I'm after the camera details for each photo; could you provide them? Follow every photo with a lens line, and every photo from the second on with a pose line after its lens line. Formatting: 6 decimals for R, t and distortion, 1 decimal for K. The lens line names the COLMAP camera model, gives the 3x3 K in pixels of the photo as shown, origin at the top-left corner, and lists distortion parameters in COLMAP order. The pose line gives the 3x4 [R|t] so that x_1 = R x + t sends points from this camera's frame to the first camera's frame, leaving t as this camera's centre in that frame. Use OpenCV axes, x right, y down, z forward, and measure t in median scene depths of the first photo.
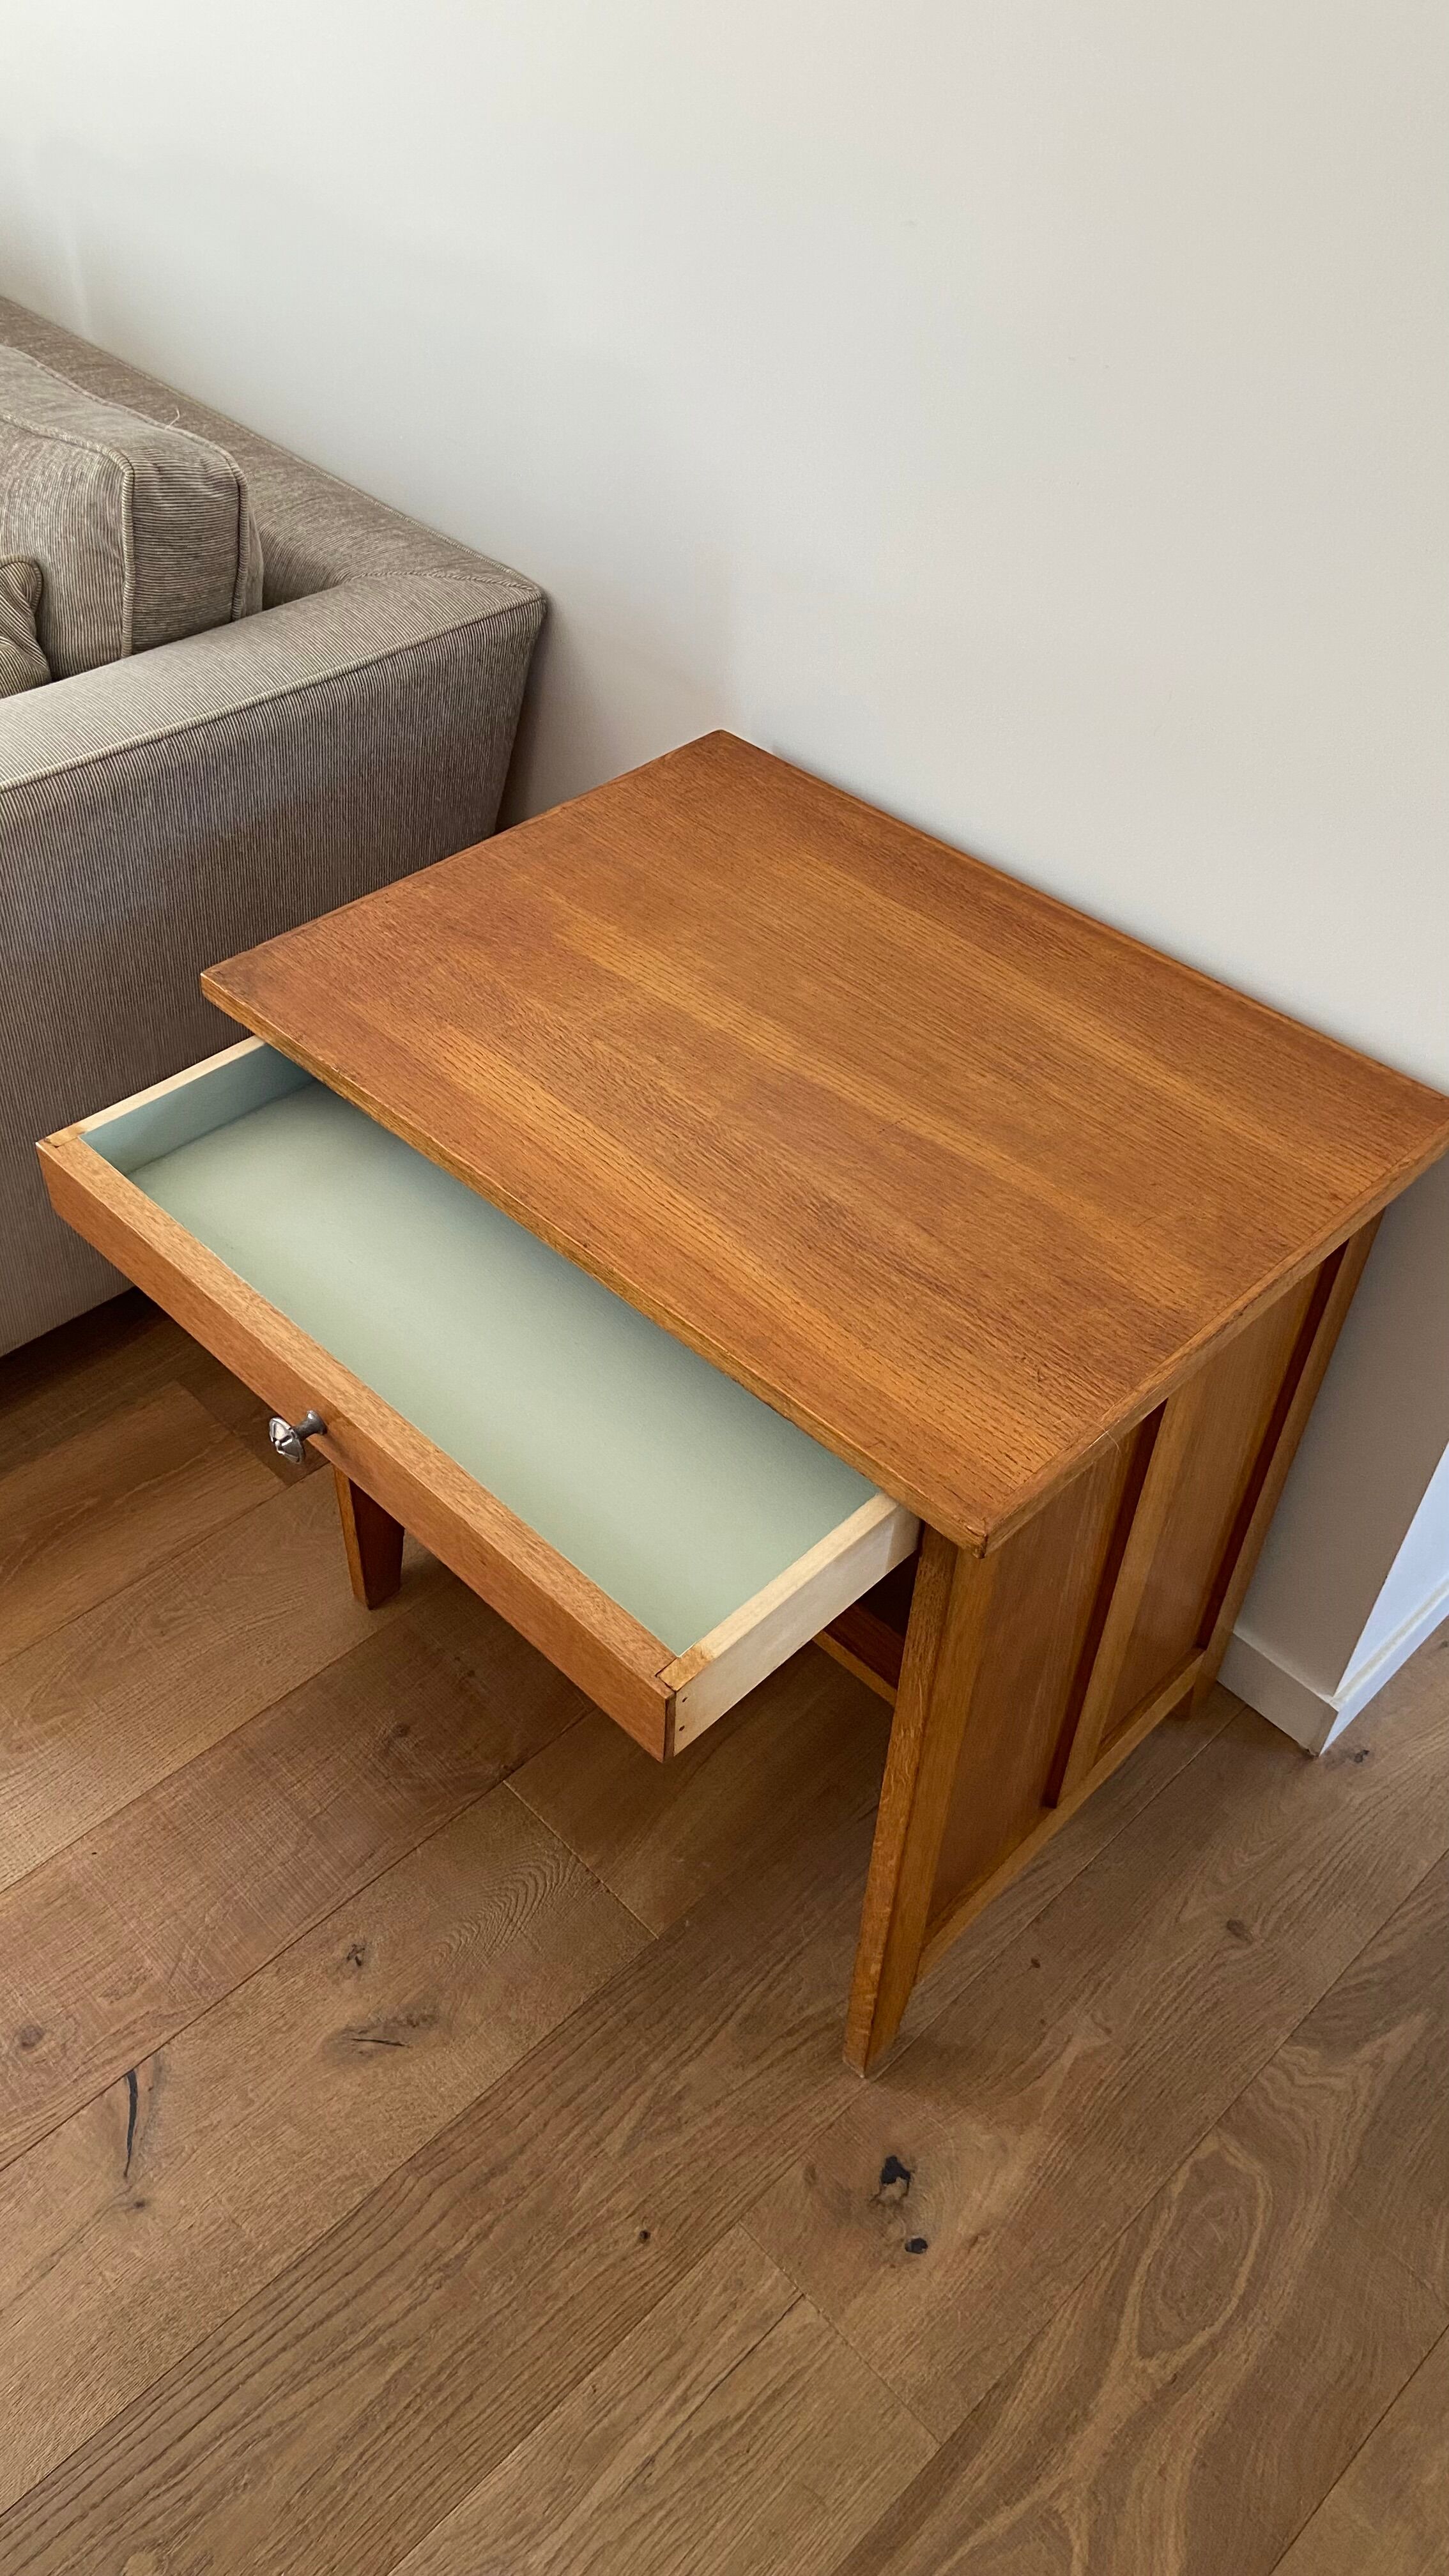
lens RADIAL K [[1938.5, 0, 709.3], [0, 1938.5, 1286.6], [0, 0, 1]] dist [0.128055, -0.171001]
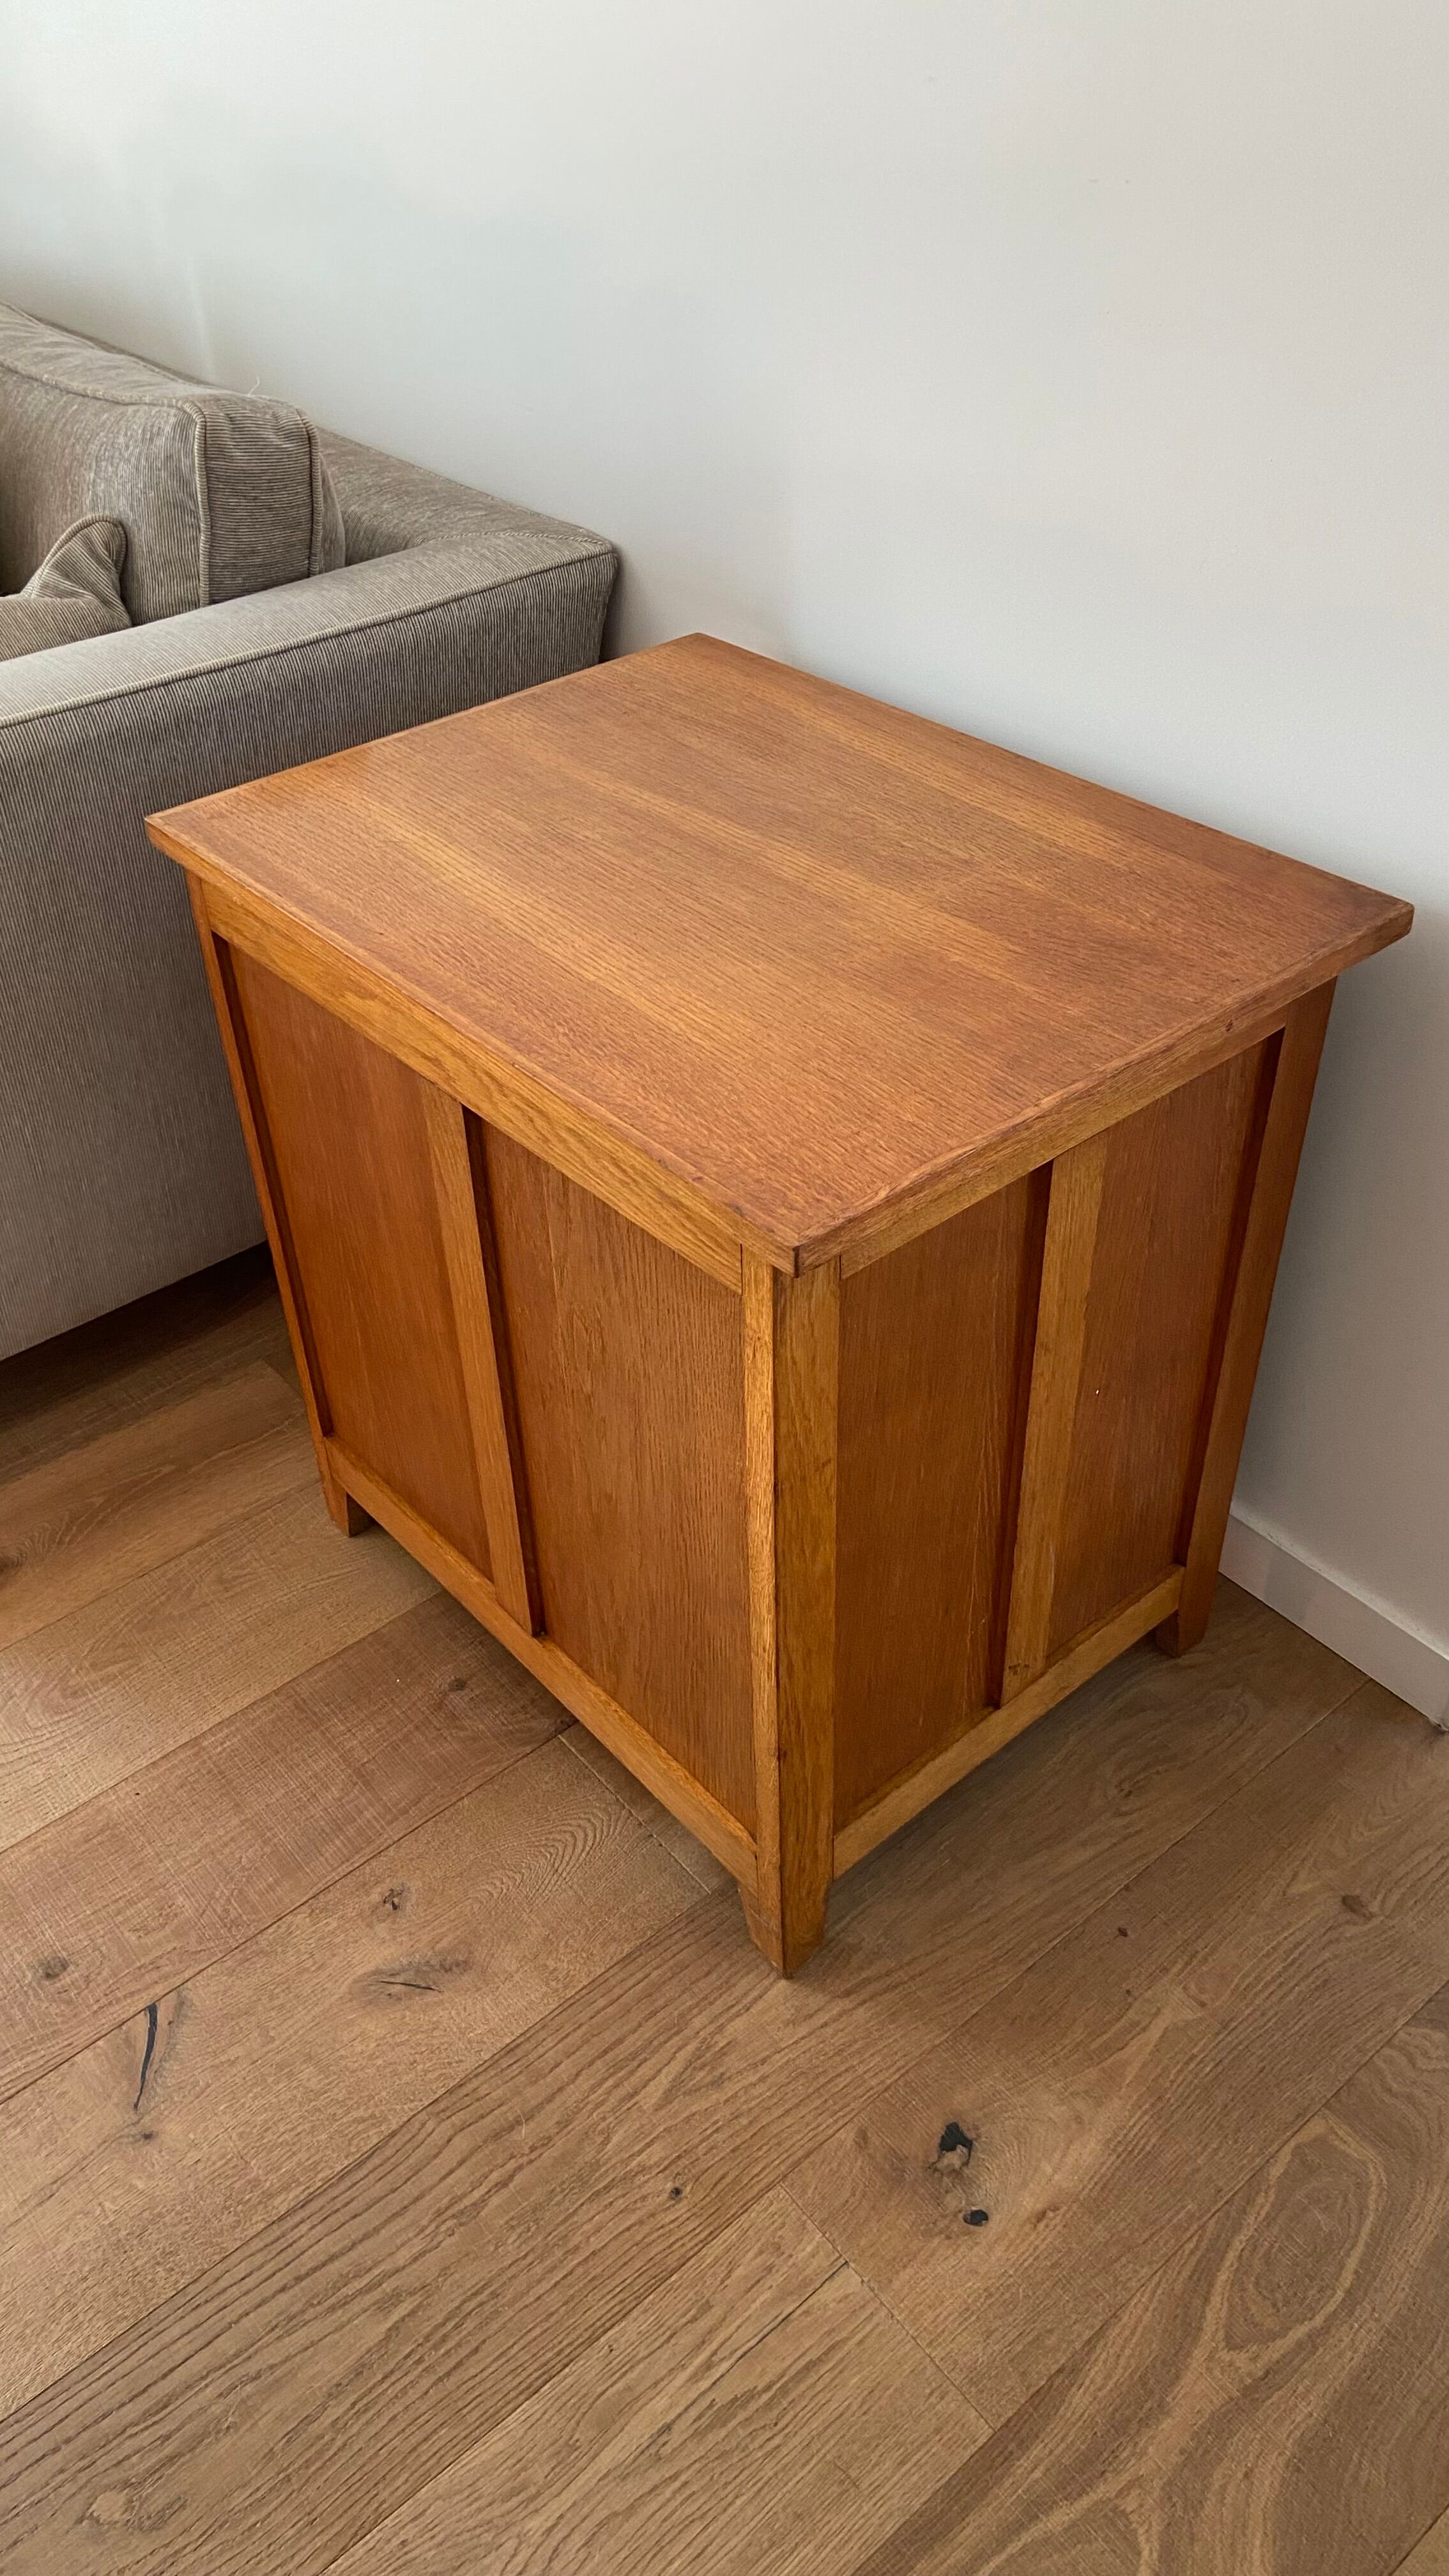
lens RADIAL K [[1938.5, 0, 704.6], [0, 1938.5, 1285.1], [0, 0, 1]] dist [0.128055, -0.171001]
pose [[0.993993, -0.008815, -0.109090, 0.081610], [-0.002030, 0.995094, -0.098910, 0.147684], [0.109427, 0.098538, 0.989099, 0.052619]]
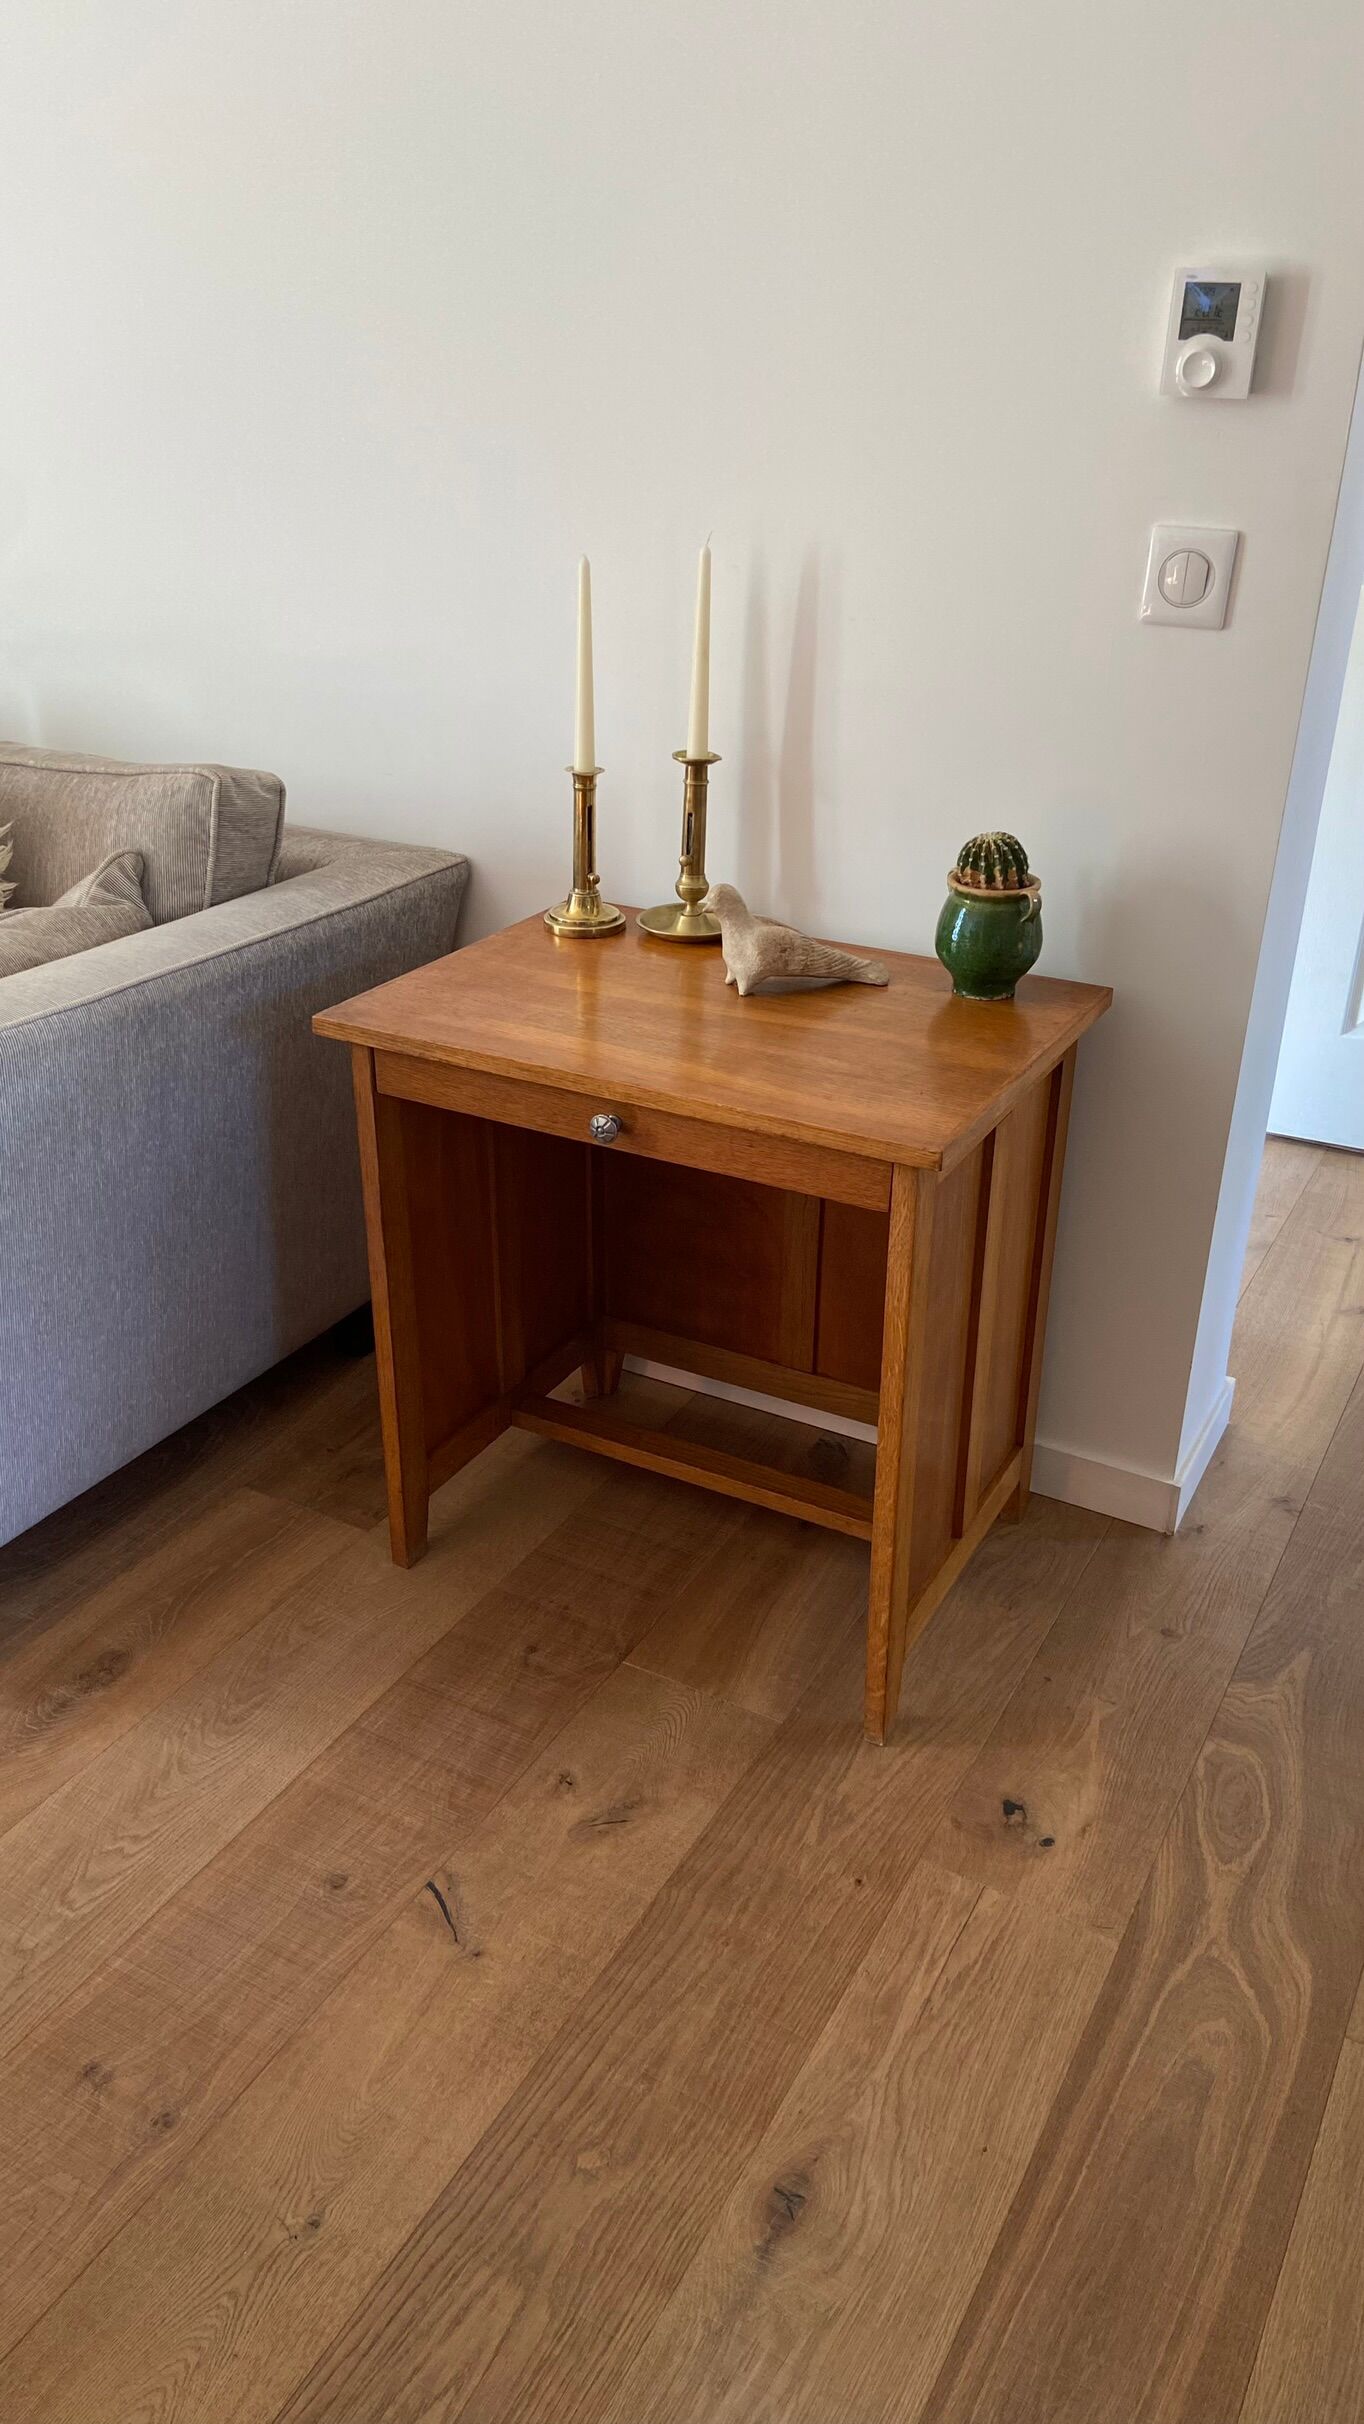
lens RADIAL K [[1824.1, 0, 679.4], [0, 1824.1, 1216.4], [0, 0, 1]] dist [0.128055, -0.171001]
pose [[0.955206, -0.149470, 0.255423, -0.384522], [0.220169, 0.935649, -0.275837, 0.368007], [-0.197757, 0.319717, 0.926646, -0.253784]]
